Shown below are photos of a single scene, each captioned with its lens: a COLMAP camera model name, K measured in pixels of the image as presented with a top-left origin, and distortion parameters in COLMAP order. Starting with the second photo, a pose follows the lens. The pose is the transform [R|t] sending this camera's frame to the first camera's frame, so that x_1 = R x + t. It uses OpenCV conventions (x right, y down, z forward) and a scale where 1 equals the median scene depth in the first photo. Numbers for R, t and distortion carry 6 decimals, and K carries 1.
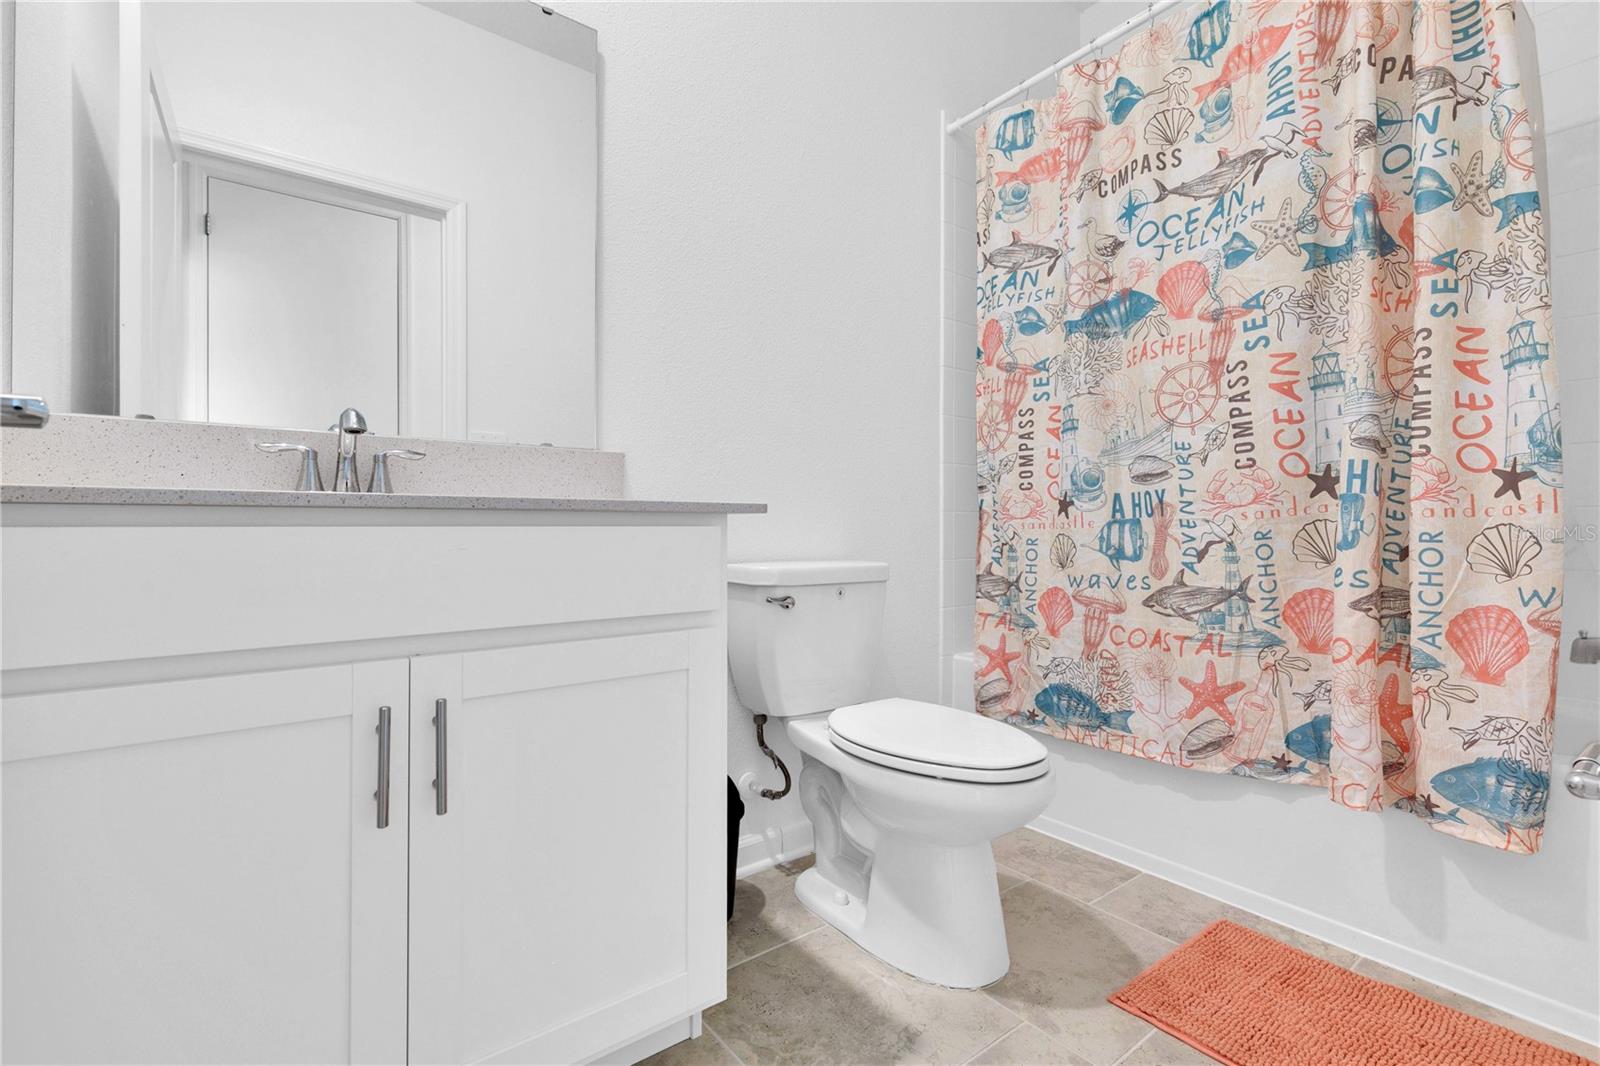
lens RADIAL K [[716.7, 0, 806.6], [0, 716.7, 528.8], [0, 0, 1]] dist [0.003569, 0.000367]
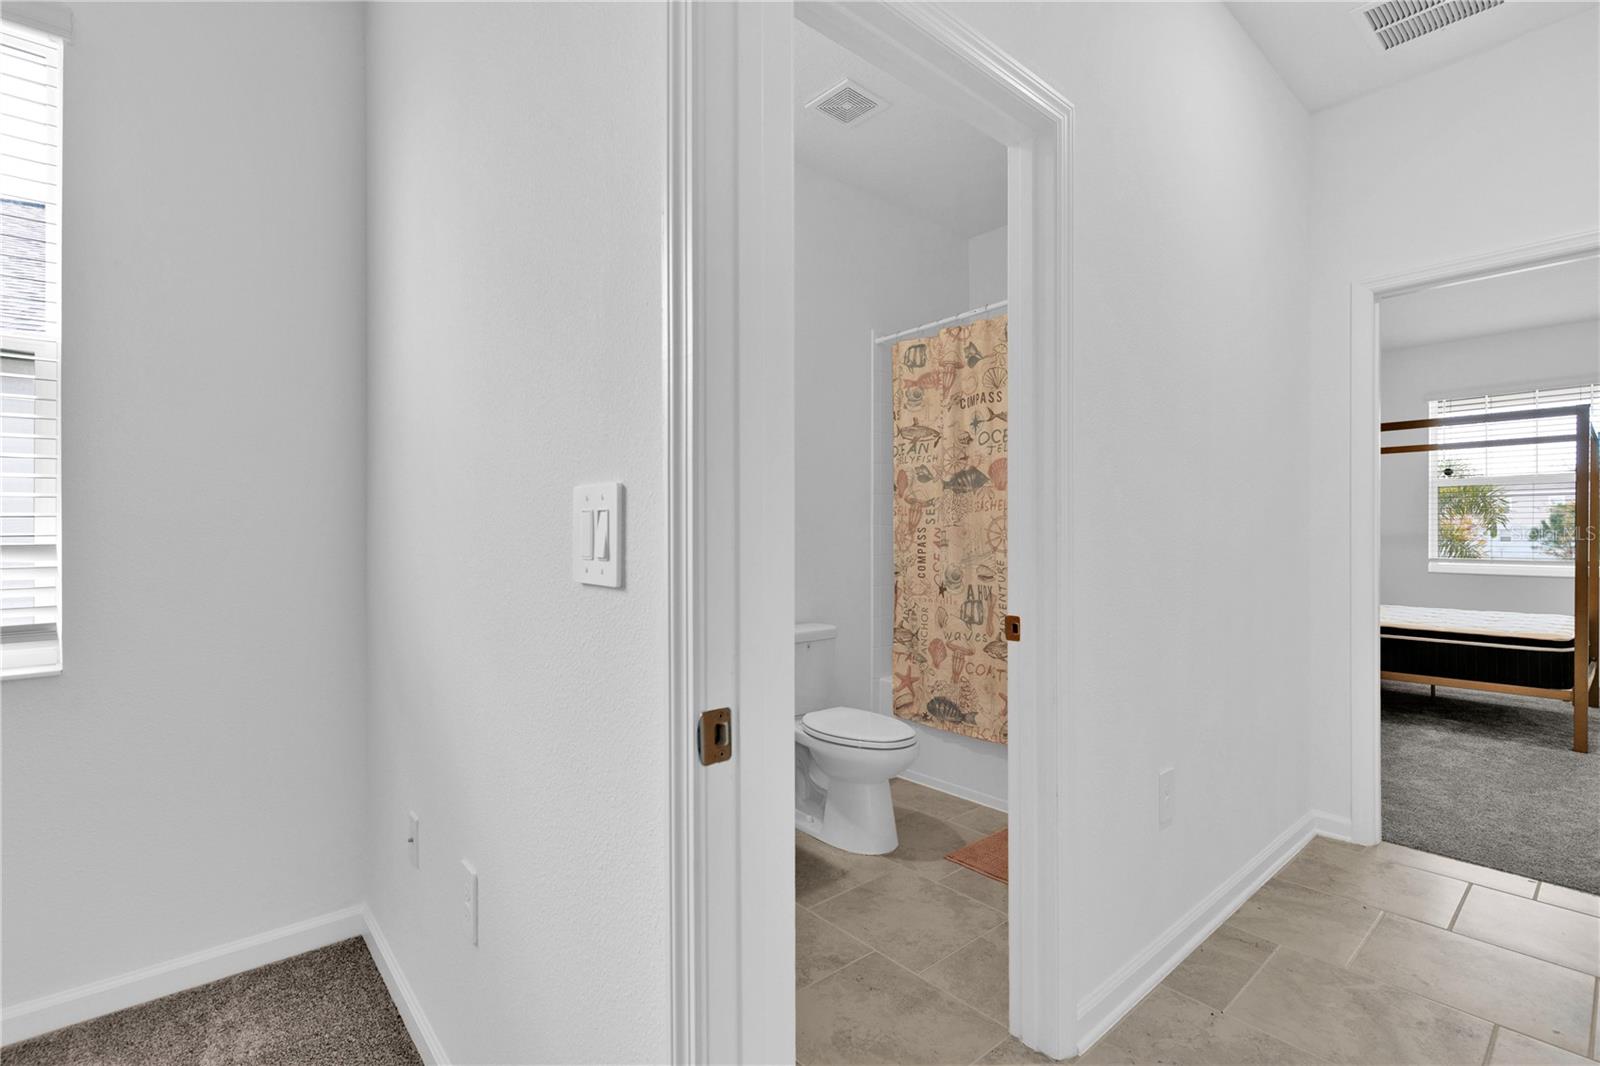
lens RADIAL K [[726.6, 0, 806.3], [0, 726.6, 536.3], [0, 0, 1]] dist [0.001019, 0.000263]
pose [[0.998721, -0.001498, 0.050537, -0.042021], [0.001372, 0.999996, 0.002528, -0.165746], [-0.050541, -0.002455, 0.998719, -0.688201]]
